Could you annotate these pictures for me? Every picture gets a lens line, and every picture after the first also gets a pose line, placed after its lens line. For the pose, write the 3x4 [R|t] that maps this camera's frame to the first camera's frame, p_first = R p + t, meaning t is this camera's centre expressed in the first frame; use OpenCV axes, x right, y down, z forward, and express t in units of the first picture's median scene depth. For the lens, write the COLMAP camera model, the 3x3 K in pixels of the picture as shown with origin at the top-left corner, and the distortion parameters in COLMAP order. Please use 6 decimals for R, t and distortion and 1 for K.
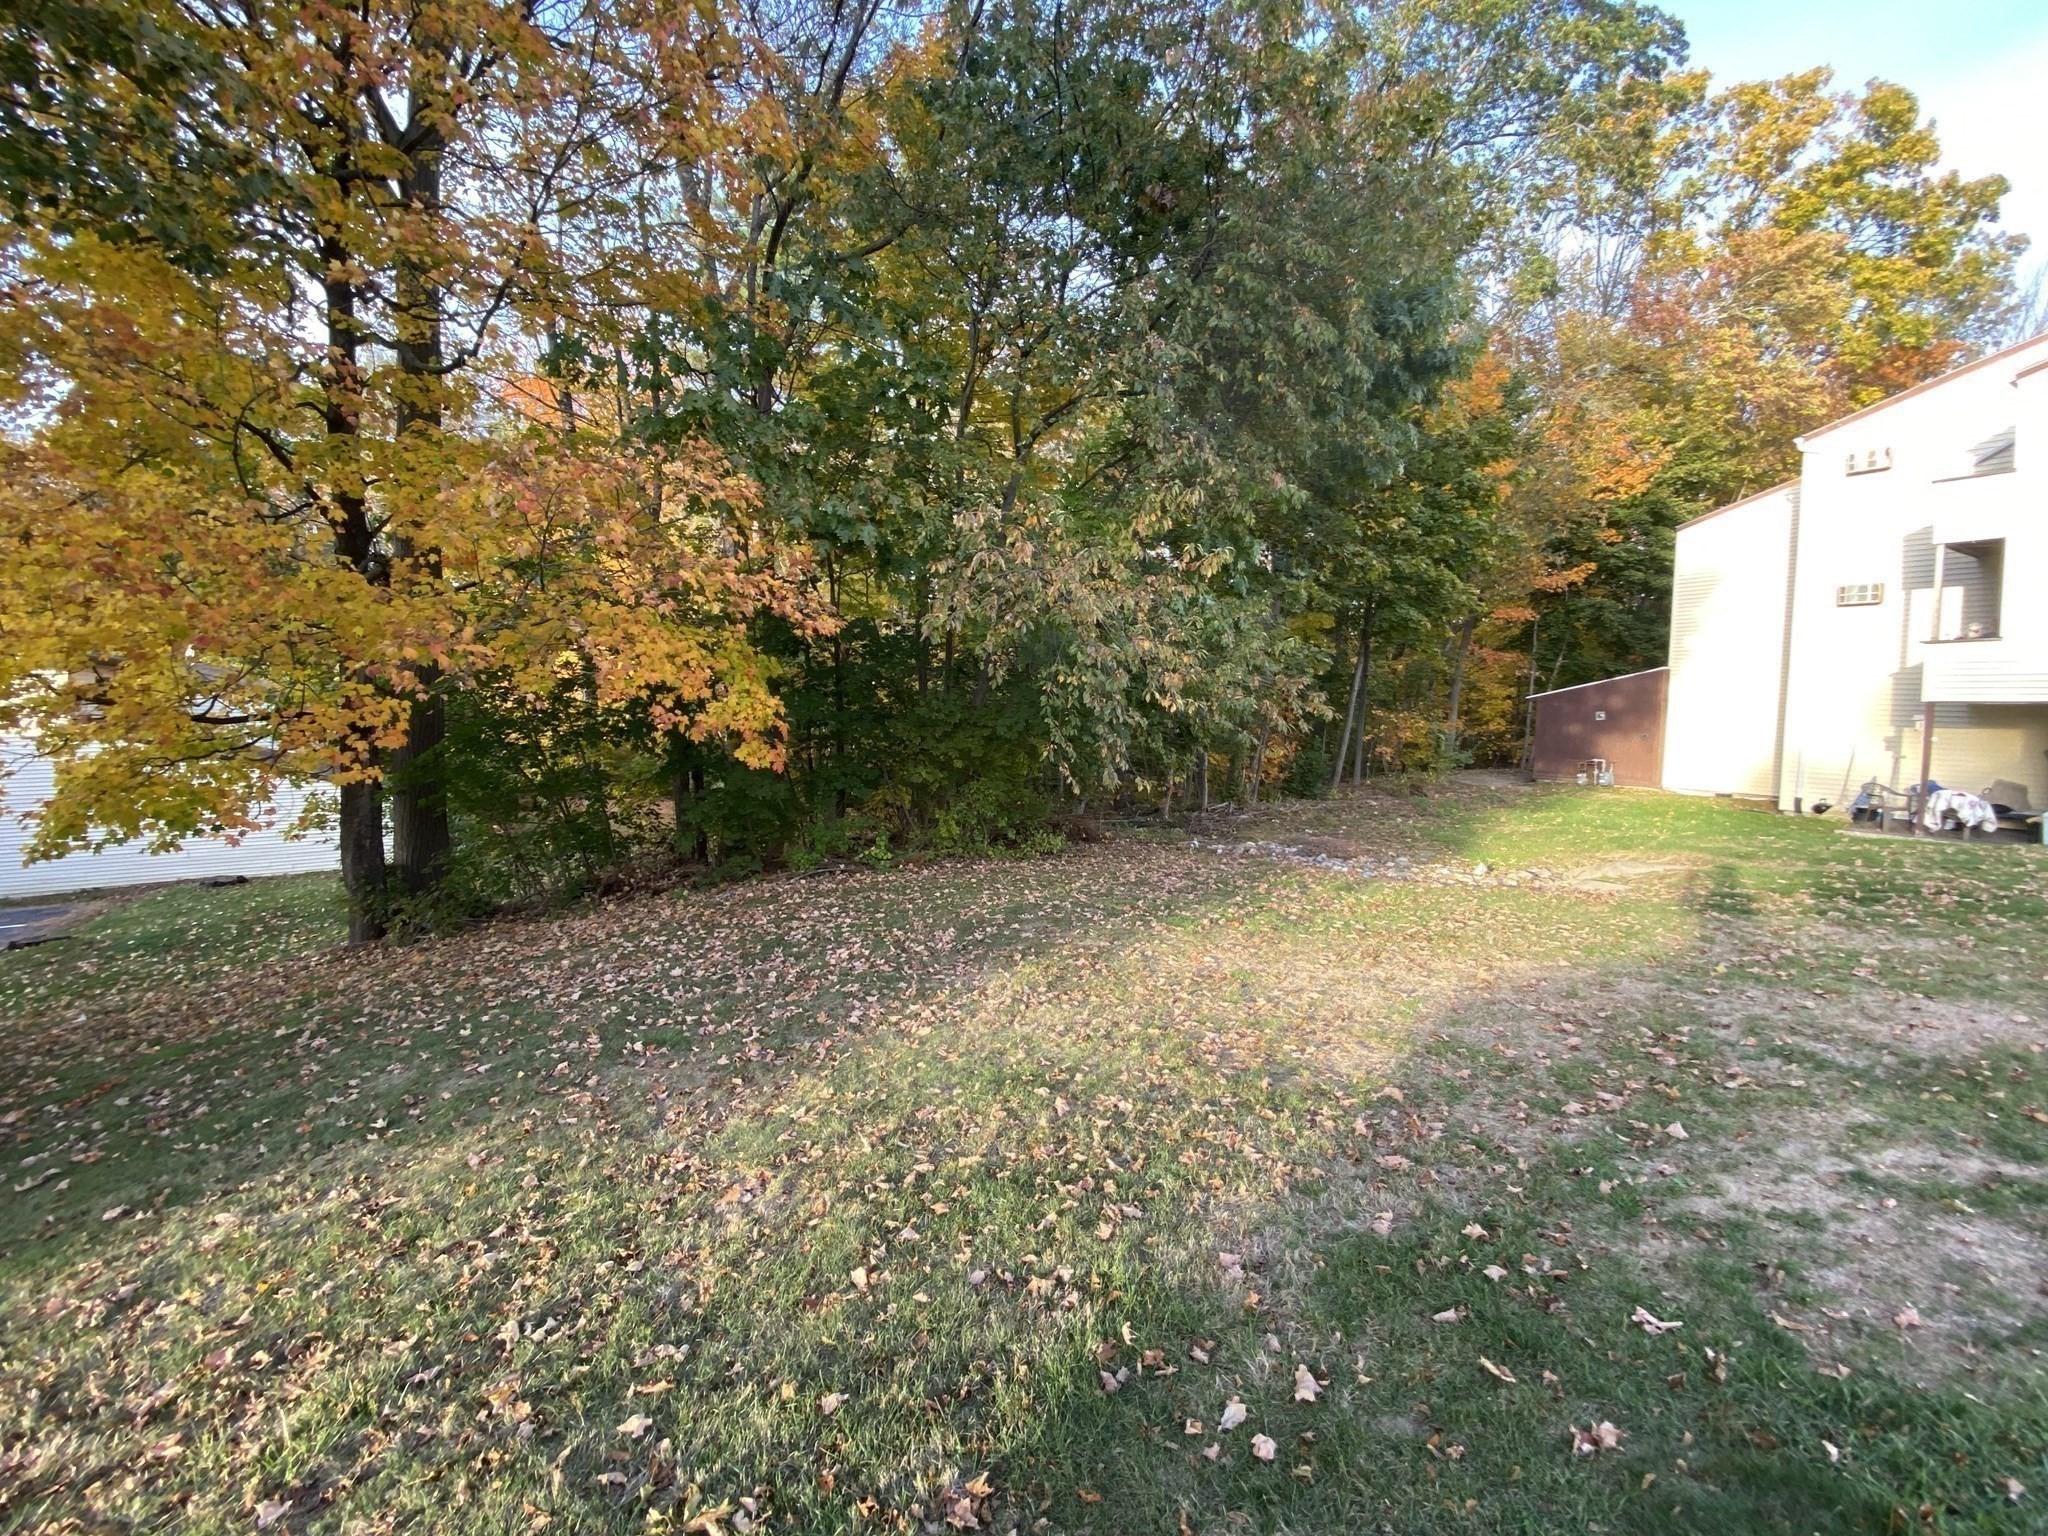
lens RADIAL K [[808.2, 0, 1020.4], [0, 808.2, 765.7], [0, 0, 1]] dist [0.031156, -0.029865]
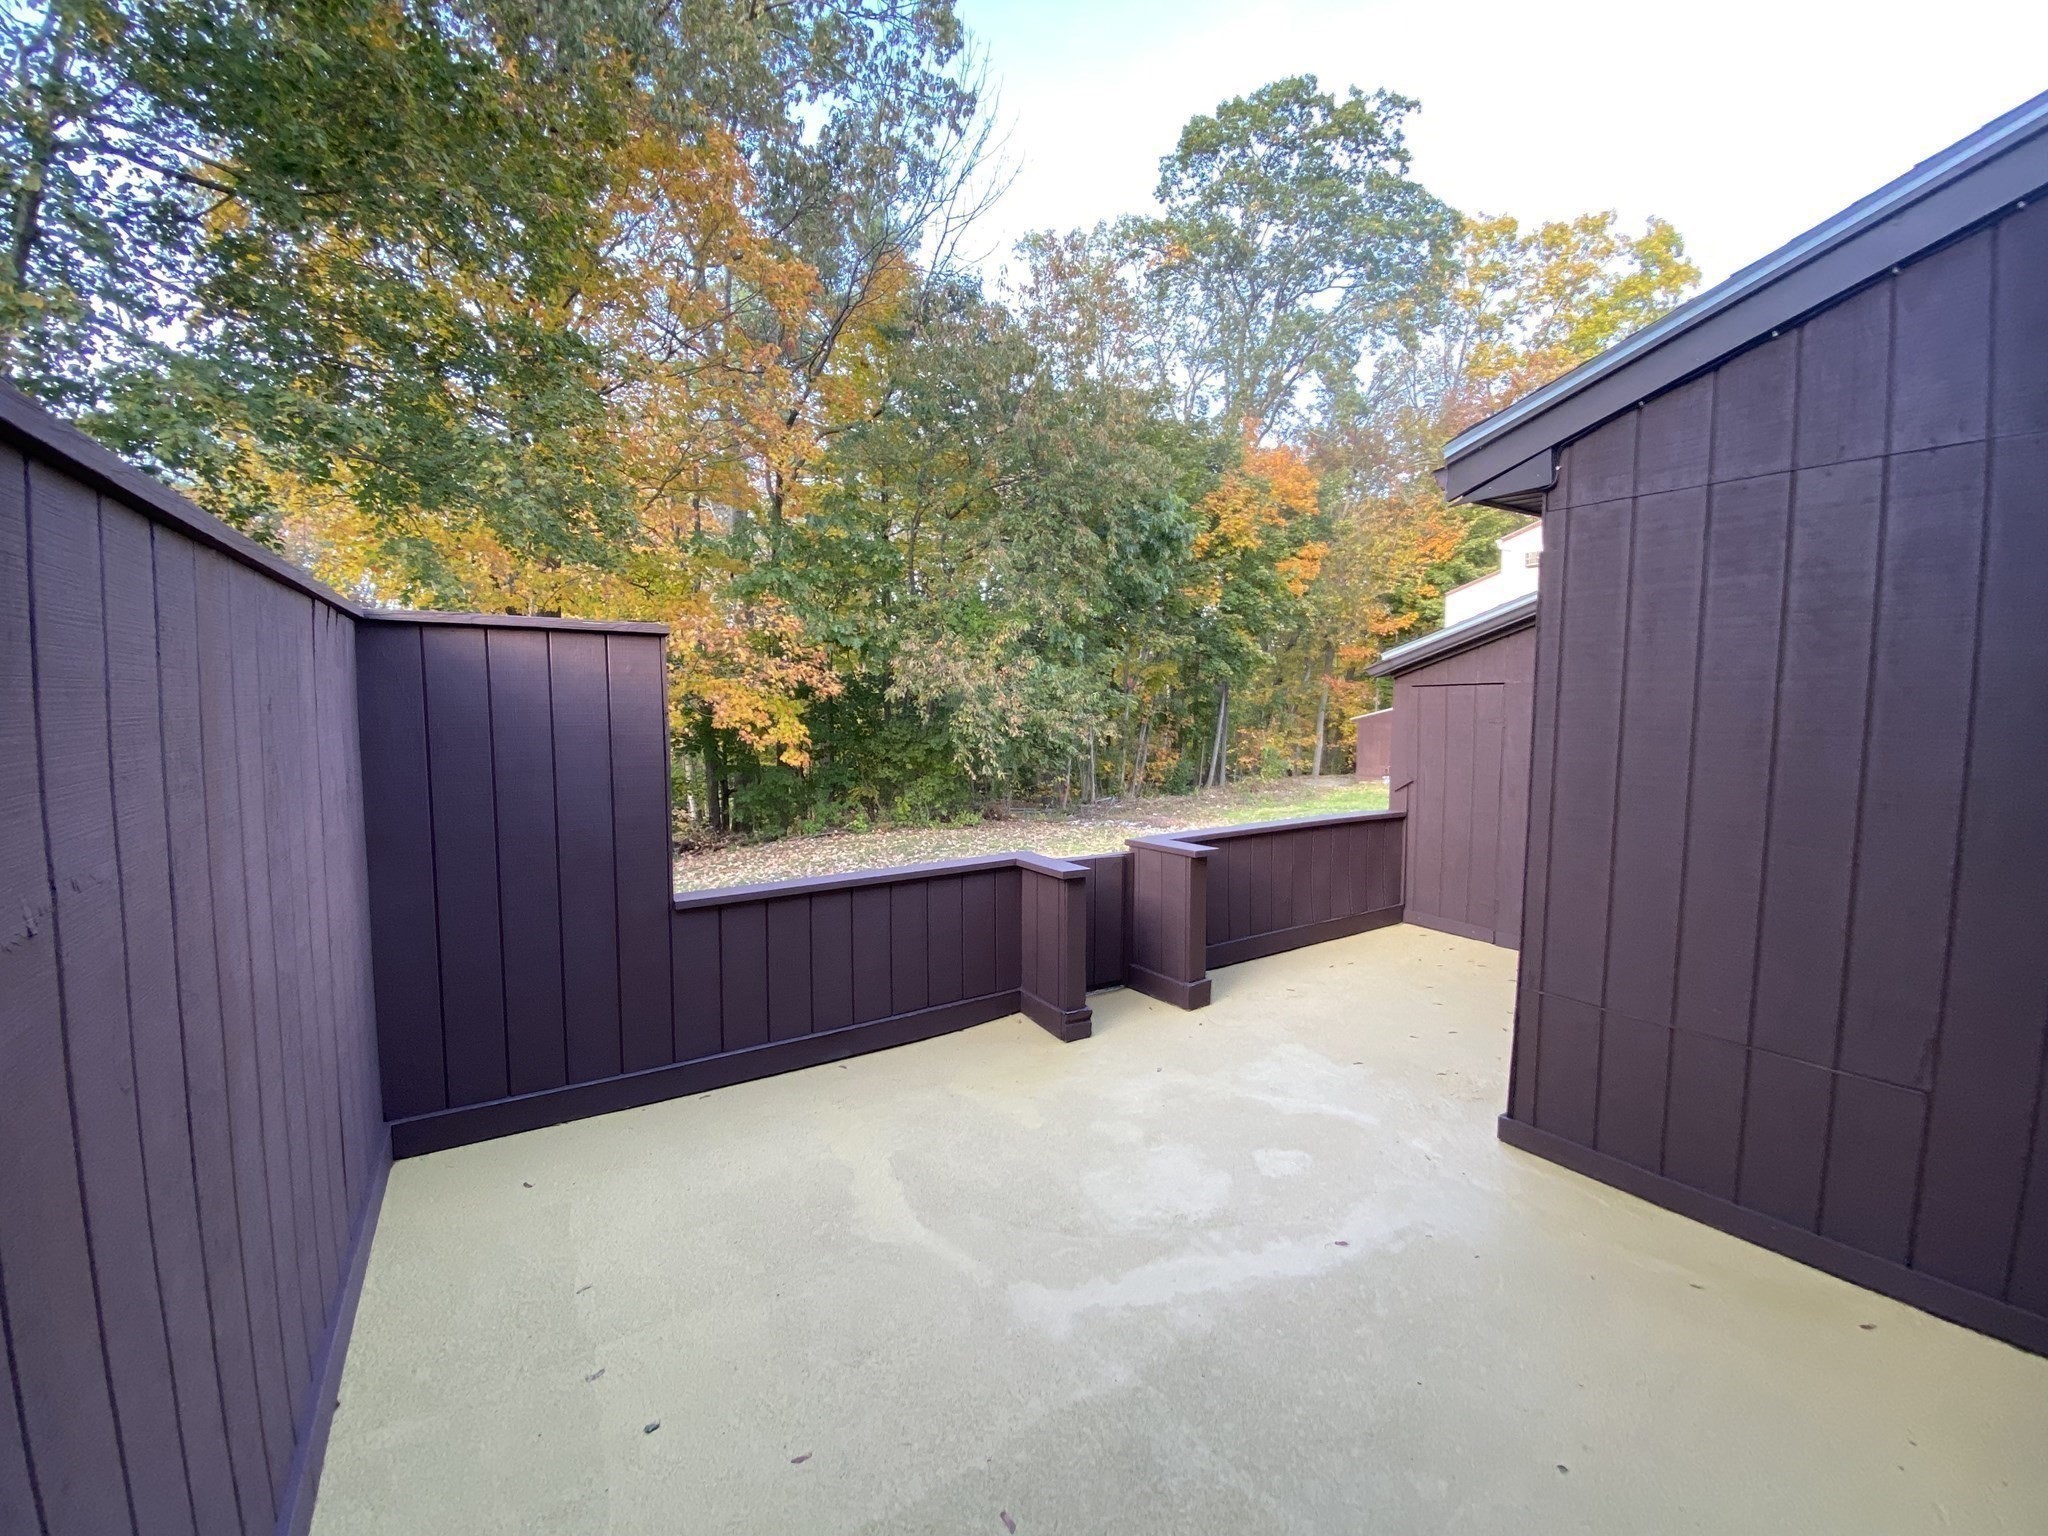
lens RADIAL K [[808.2, 0, 1020.4], [0, 808.2, 765.7], [0, 0, 1]] dist [0.031156, -0.029865]
pose [[0.999101, -0.001866, 0.042351, 0.063014], [0.002536, 0.999872, -0.015783, 0.018934], [-0.042316, 0.015876, 0.998978, -0.497585]]
